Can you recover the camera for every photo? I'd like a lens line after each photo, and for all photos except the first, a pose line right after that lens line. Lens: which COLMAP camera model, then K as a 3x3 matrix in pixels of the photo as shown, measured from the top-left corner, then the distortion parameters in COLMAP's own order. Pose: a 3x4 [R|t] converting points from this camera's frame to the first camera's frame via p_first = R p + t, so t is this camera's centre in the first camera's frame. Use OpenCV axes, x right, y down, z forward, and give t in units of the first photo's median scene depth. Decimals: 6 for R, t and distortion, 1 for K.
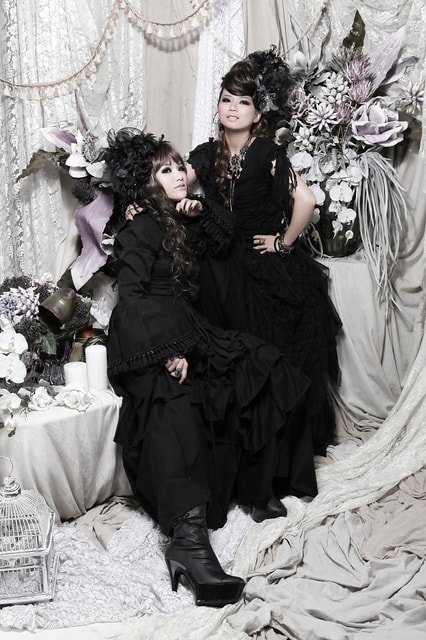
lens RADIAL K [[680.3, 0, 212.6], [0, 680.3, 305.1], [0, 0, 1]] dist [-0.018657, 0.004306]
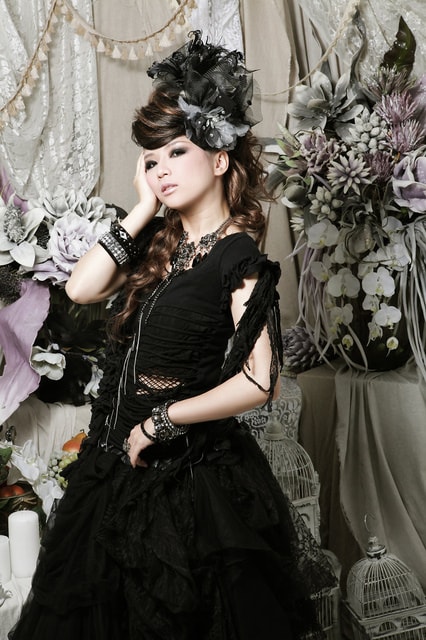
lens RADIAL K [[1283.4, 0, 213.0], [0, 1283.4, 320.0], [0, 0, 1]] dist [0.287497, -0.095436]
pose [[0.998977, -0.005791, -0.044843, 0.080850], [0.003111, 0.998217, -0.059612, -0.049337], [0.045108, 0.059411, 0.997214, -0.312128]]
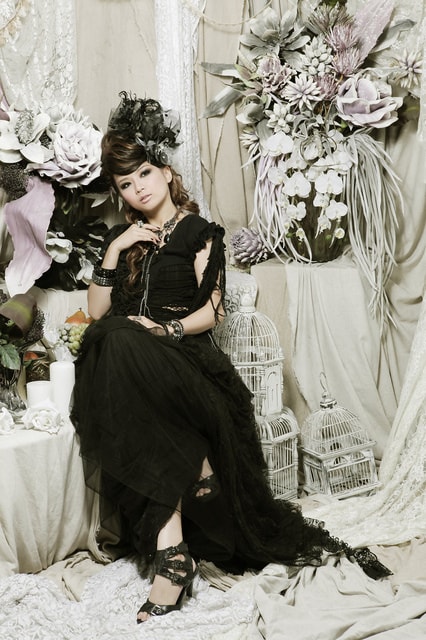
lens RADIAL K [[1283.4, 0, 213.0], [0, 1283.4, 320.0], [0, 0, 1]] dist [0.287497, -0.095436]
pose [[0.988257, -0.013823, 0.152172, -0.191129], [0.022845, 0.998072, -0.057706, 0.090344], [-0.151081, 0.060505, 0.986668, -0.530203]]
